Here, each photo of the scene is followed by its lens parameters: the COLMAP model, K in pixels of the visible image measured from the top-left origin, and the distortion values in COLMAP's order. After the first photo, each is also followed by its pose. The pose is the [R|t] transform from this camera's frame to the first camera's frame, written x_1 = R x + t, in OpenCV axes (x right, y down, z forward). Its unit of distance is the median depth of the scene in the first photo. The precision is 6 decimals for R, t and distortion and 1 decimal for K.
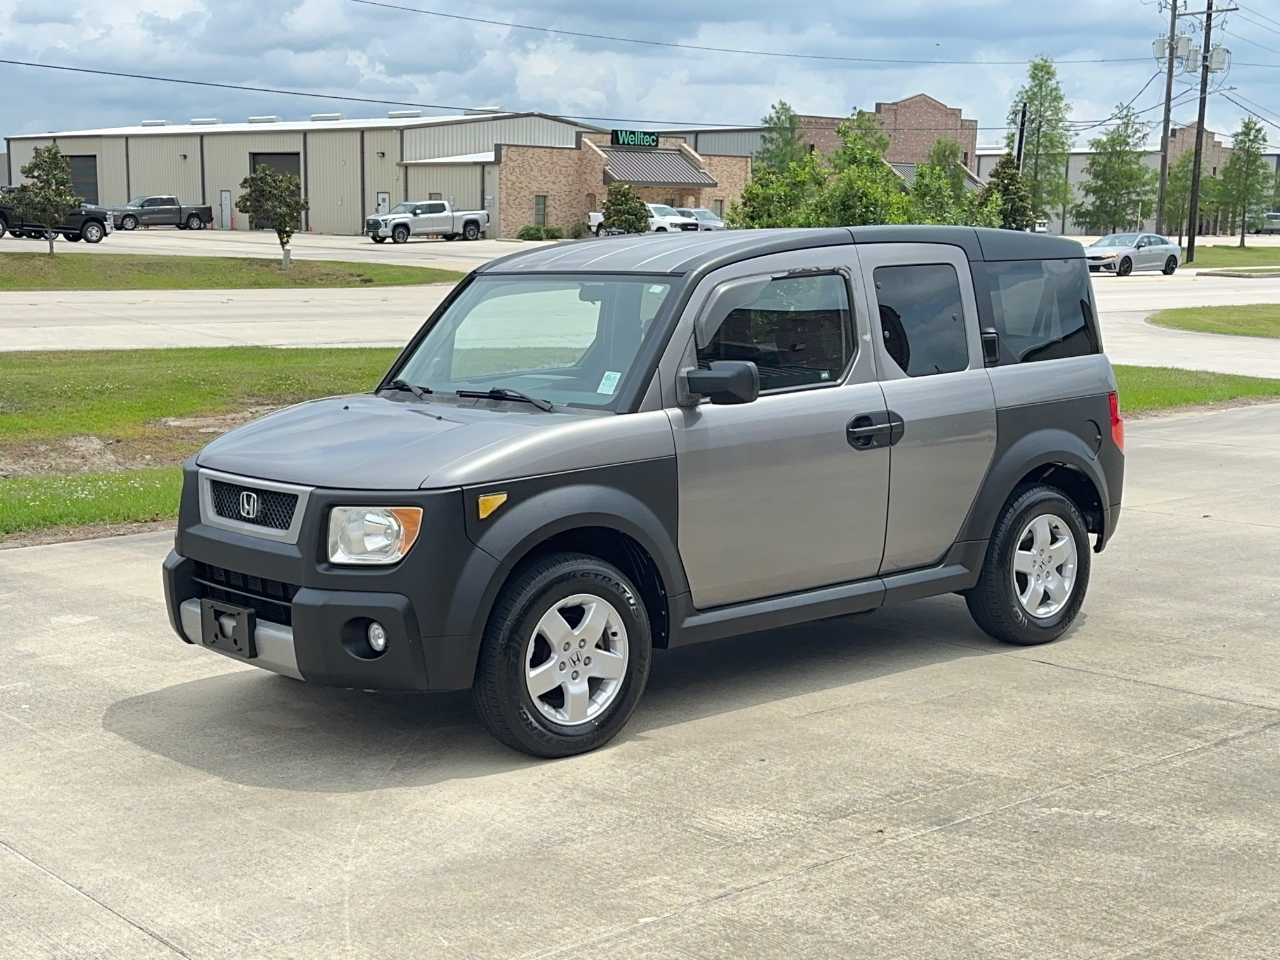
lens RADIAL K [[1756.1, 0, 628.8], [0, 1756.1, 482.0], [0, 0, 1]] dist [0.204463, -0.471832]
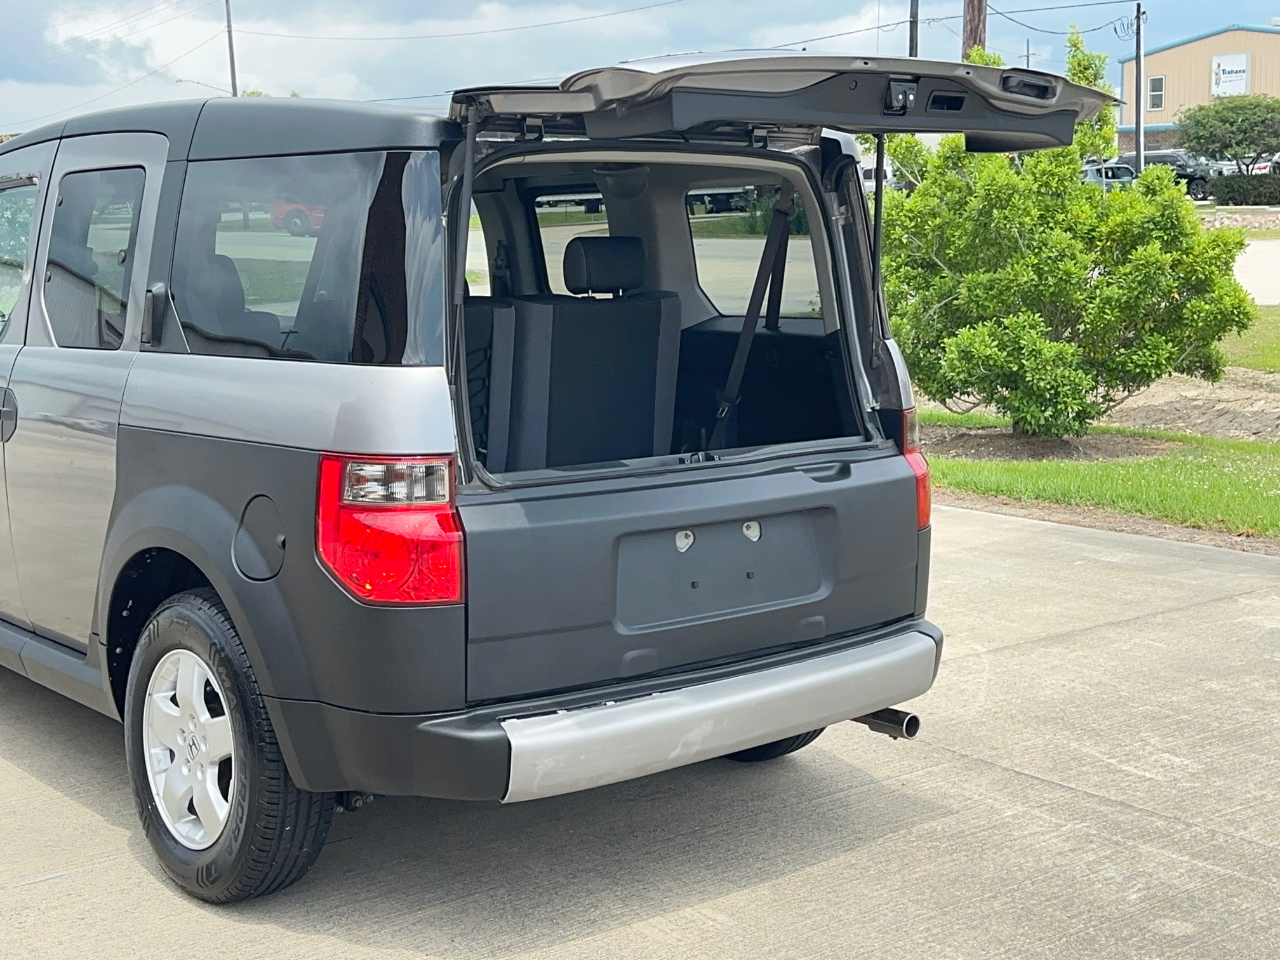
lens RADIAL K [[1765.1, 0, 633.1], [0, 1765.1, 480.9], [0, 0, 1]] dist [0.185613, -0.360224]
pose [[-0.025101, 0.150072, -0.988356, 0.817943], [-0.125798, 0.980335, 0.152049, -0.139305], [0.991738, 0.128150, -0.005729, 1.242954]]
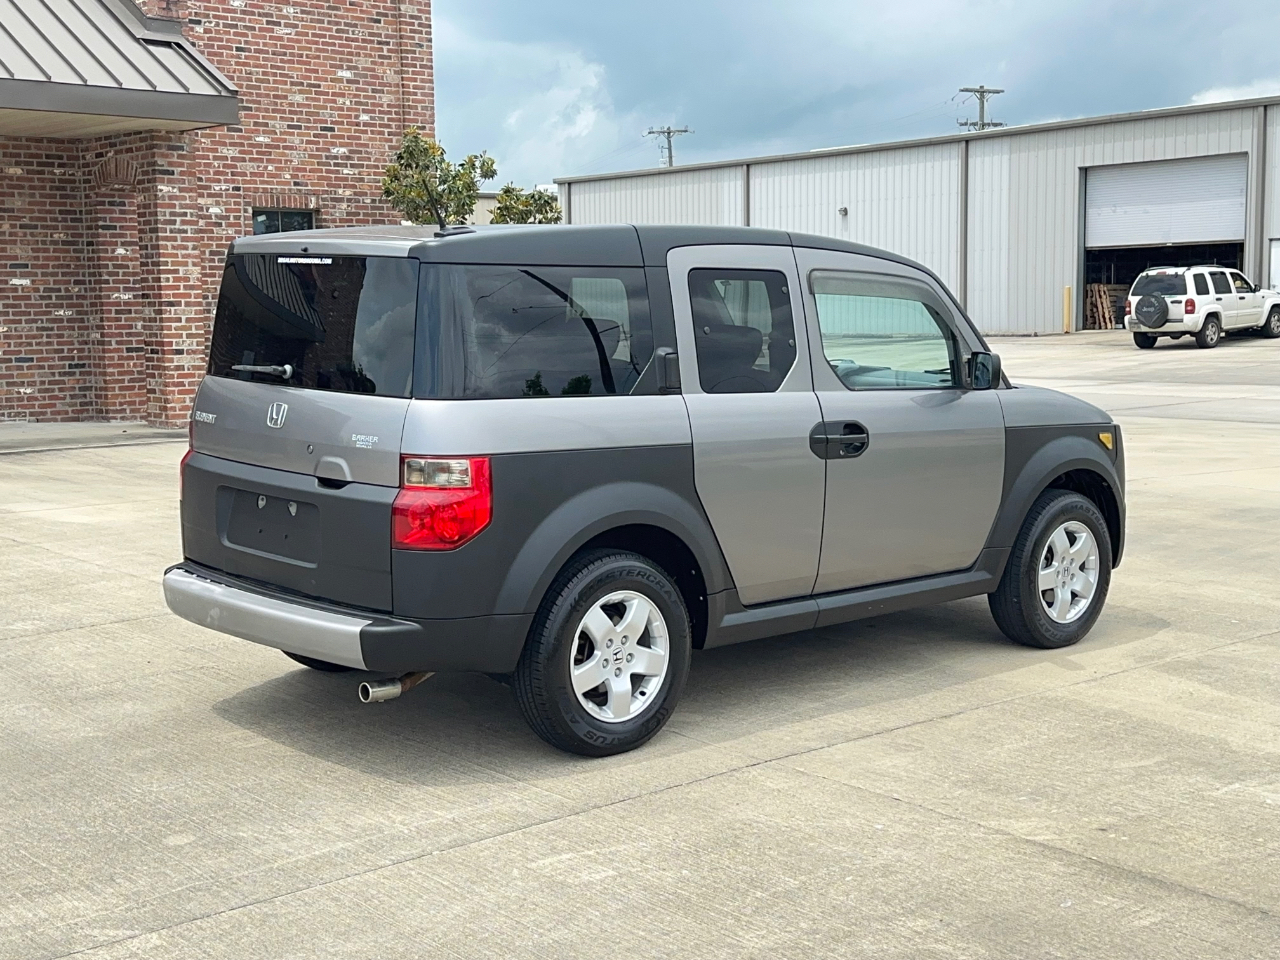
lens RADIAL K [[1737.6, 0, 625.3], [0, 1737.6, 479.2], [0, 0, 1]] dist [0.216905, -0.471466]
pose [[-0.999804, 0.001720, -0.019736, 0.105381], [-0.003285, 0.968034, 0.250798, -0.269144], [0.019536, 0.250813, -0.967838, 2.105753]]
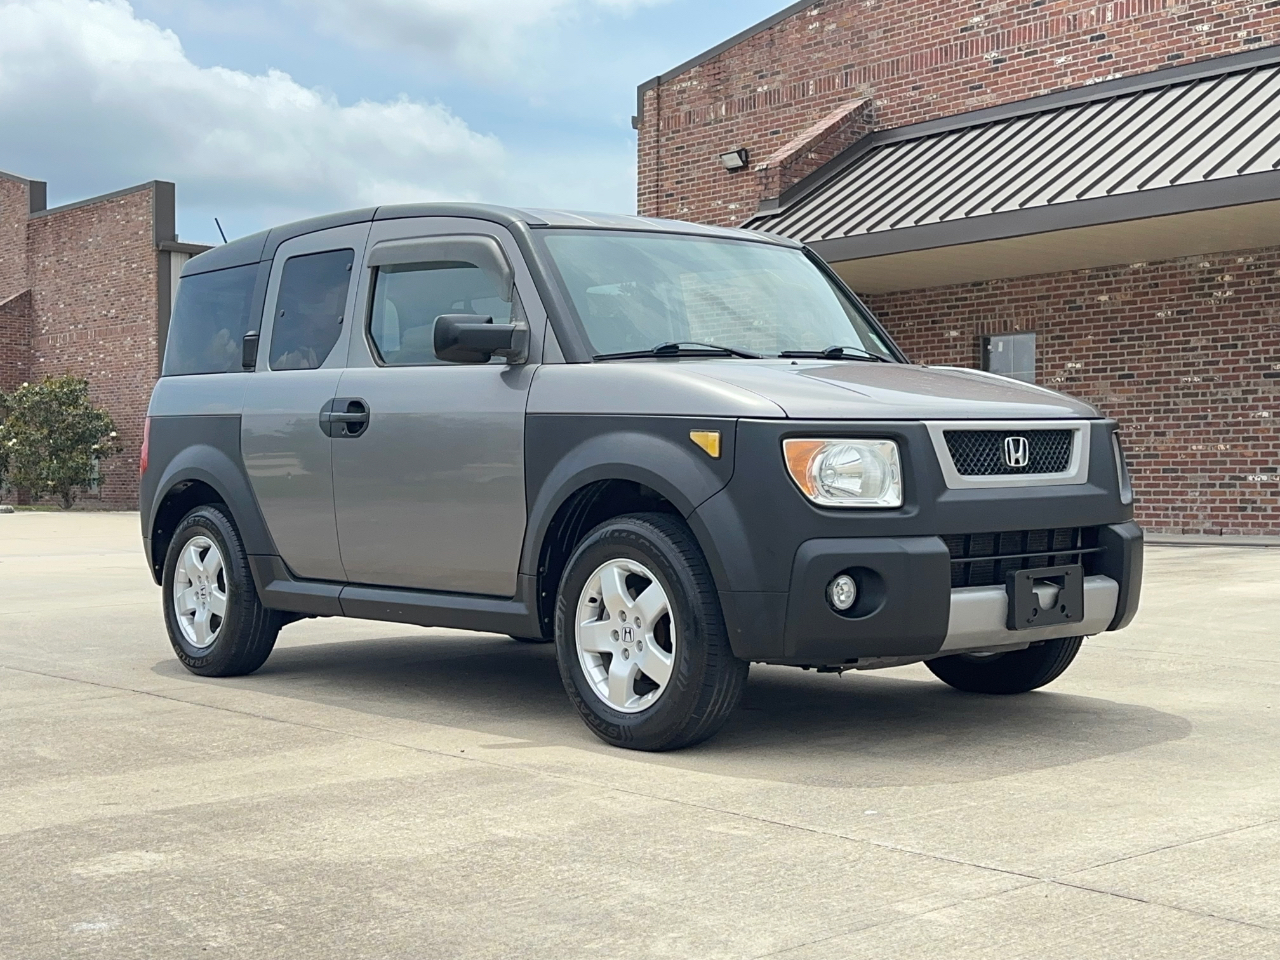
lens RADIAL K [[1749.8, 0, 631.9], [0, 1749.8, 486.5], [0, 0, 1]] dist [0.229287, -0.537534]
pose [[0.004665, -0.010026, 0.999939, -0.932071], [0.145670, 0.989290, 0.009240, -0.004567], [-0.989322, 0.145618, 0.006076, 1.039242]]
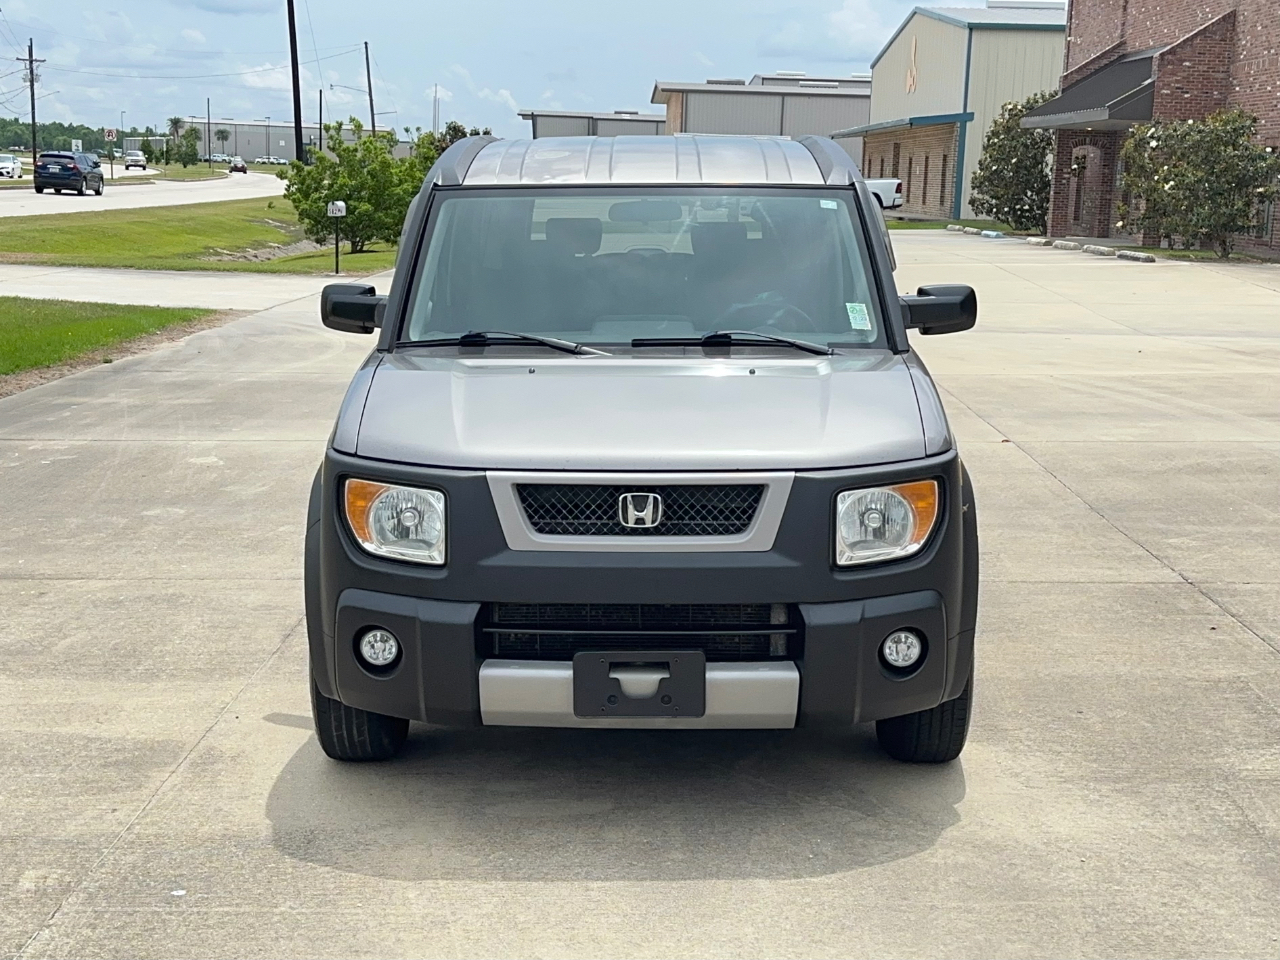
lens RADIAL K [[1875.1, 0, 640.0], [0, 1875.1, 480.0], [0, 0, 1]] dist [0.149403, -0.088284]
pose [[0.662154, -0.112995, 0.740800, -0.686289], [0.088397, 0.993442, 0.072519, -0.048130], [-0.744136, 0.017466, 0.667800, 0.432626]]
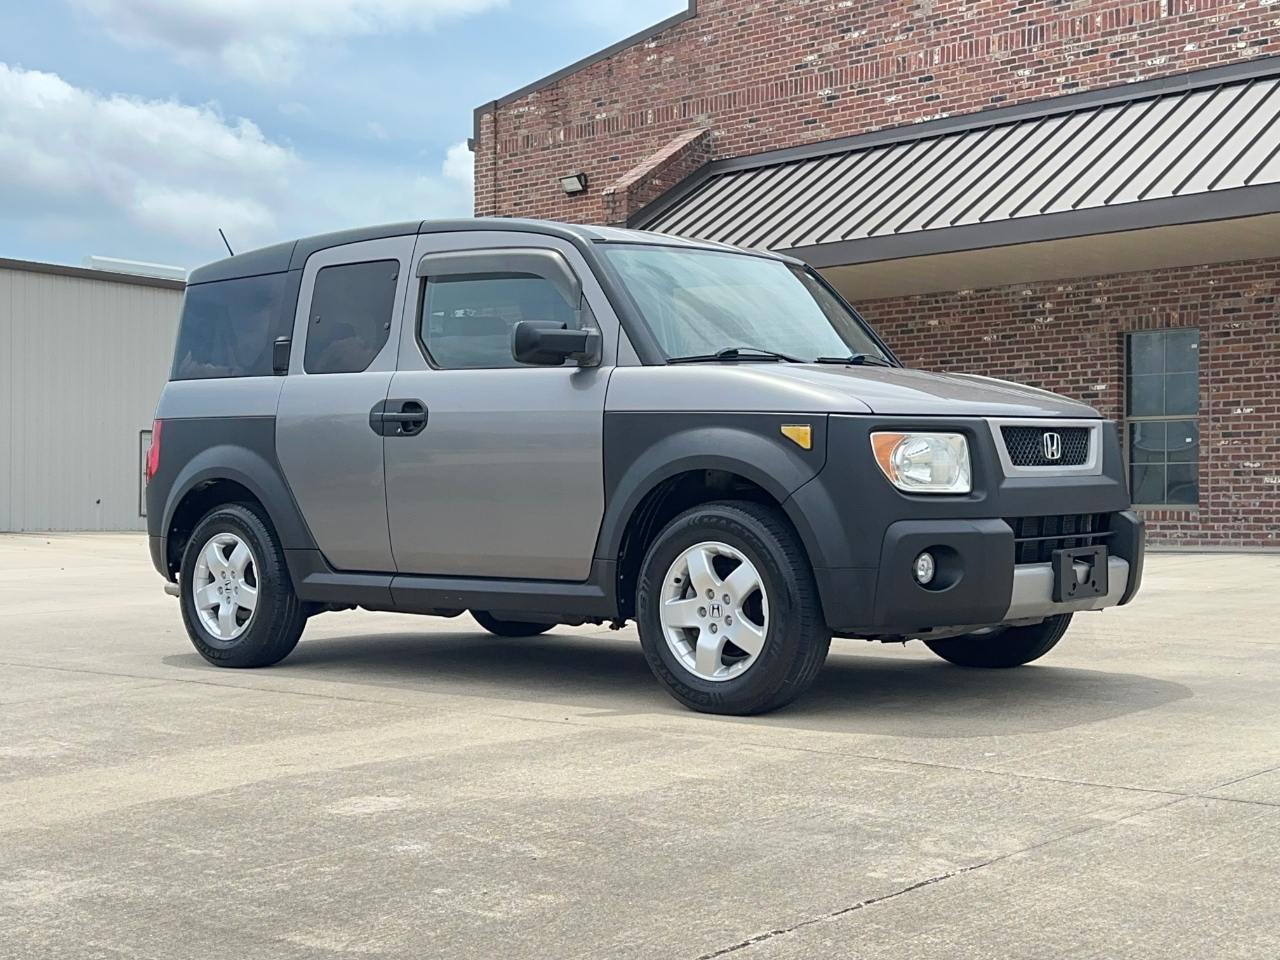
lens RADIAL K [[1752.8, 0, 633.7], [0, 1752.8, 480.5], [0, 0, 1]] dist [0.200564, -0.408018]
pose [[-0.129678, 0.006559, 0.991534, -0.999127], [0.145903, 0.989219, 0.012539, -0.011901], [-0.980763, 0.146294, -0.129237, 1.188598]]
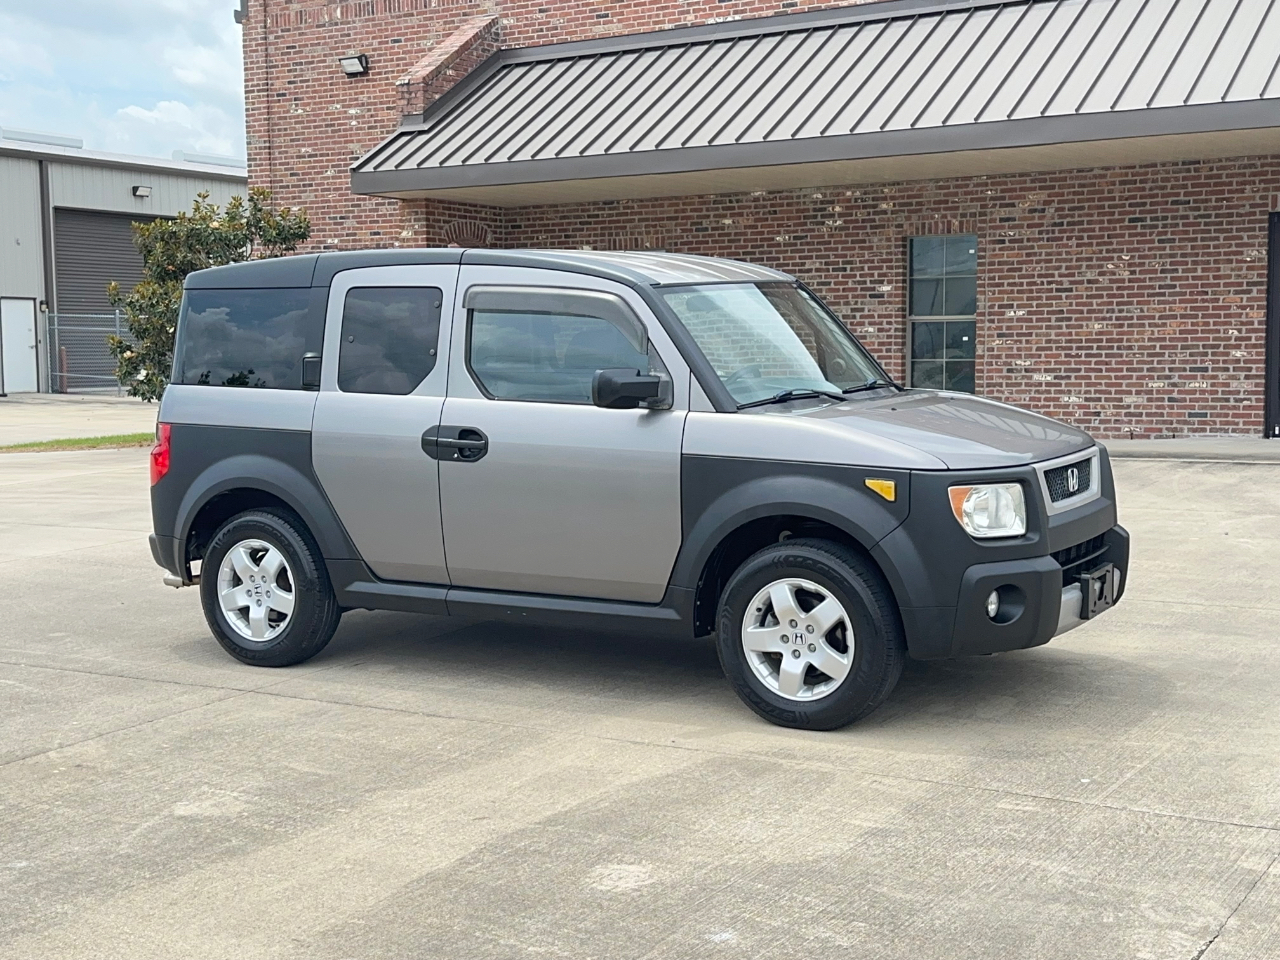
lens RADIAL K [[1743.9, 0, 638.4], [0, 1743.9, 483.0], [0, 0, 1]] dist [0.188727, -0.375310]
pose [[-0.307593, -0.086109, 0.947614, -1.027594], [0.148051, 0.979437, 0.137057, -0.153686], [-0.939930, 0.182453, -0.288519, 1.382324]]
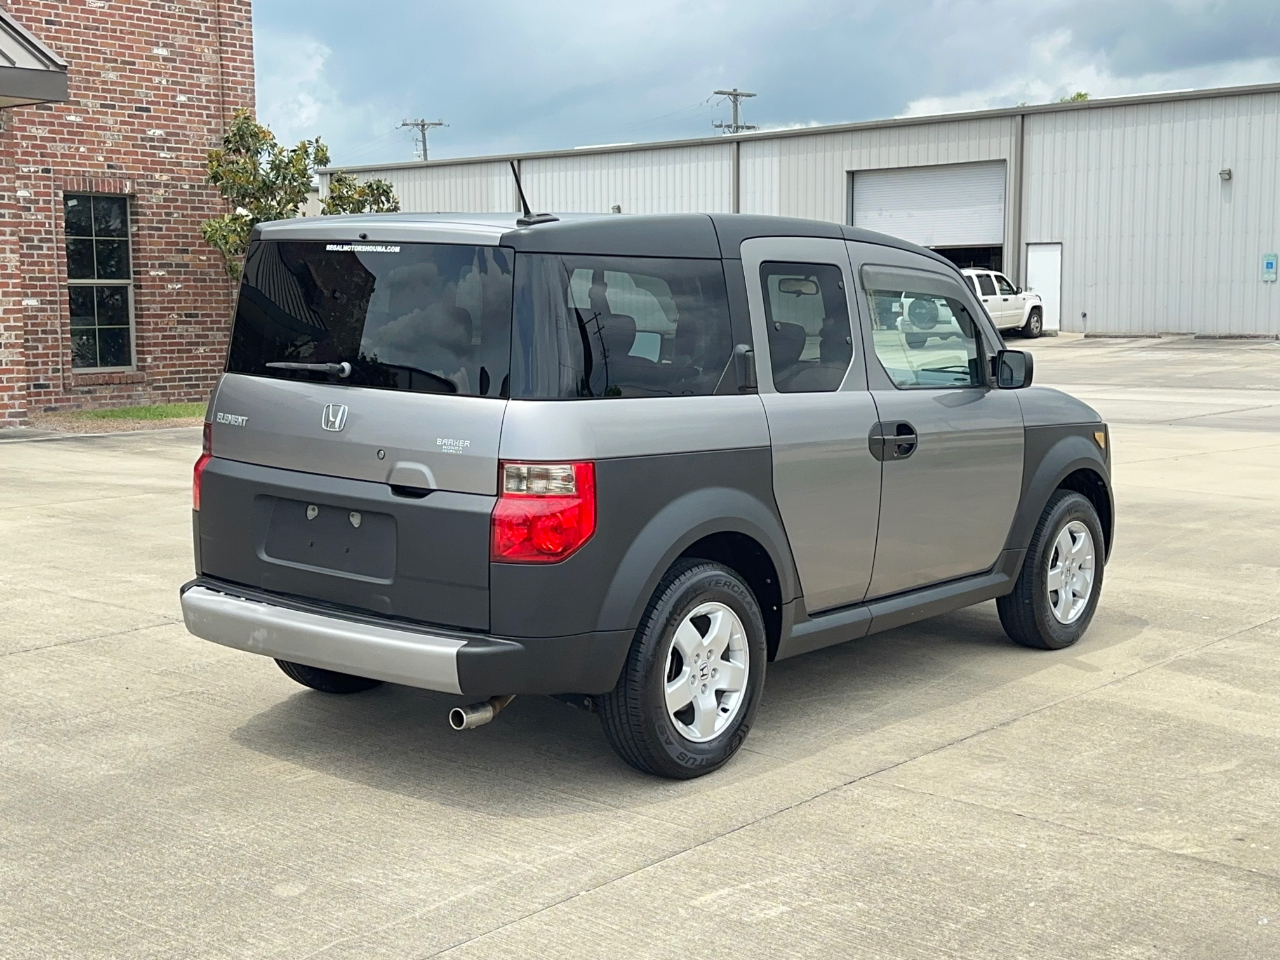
lens RADIAL K [[1735.8, 0, 636.6], [0, 1735.8, 486.3], [0, 0, 1]] dist [0.237006, -0.570457]
pose [[-0.984710, 0.010486, -0.173884, 0.262395], [-0.034475, 0.966714, 0.253527, -0.257088], [0.170755, 0.255645, -0.951571, 2.040296]]
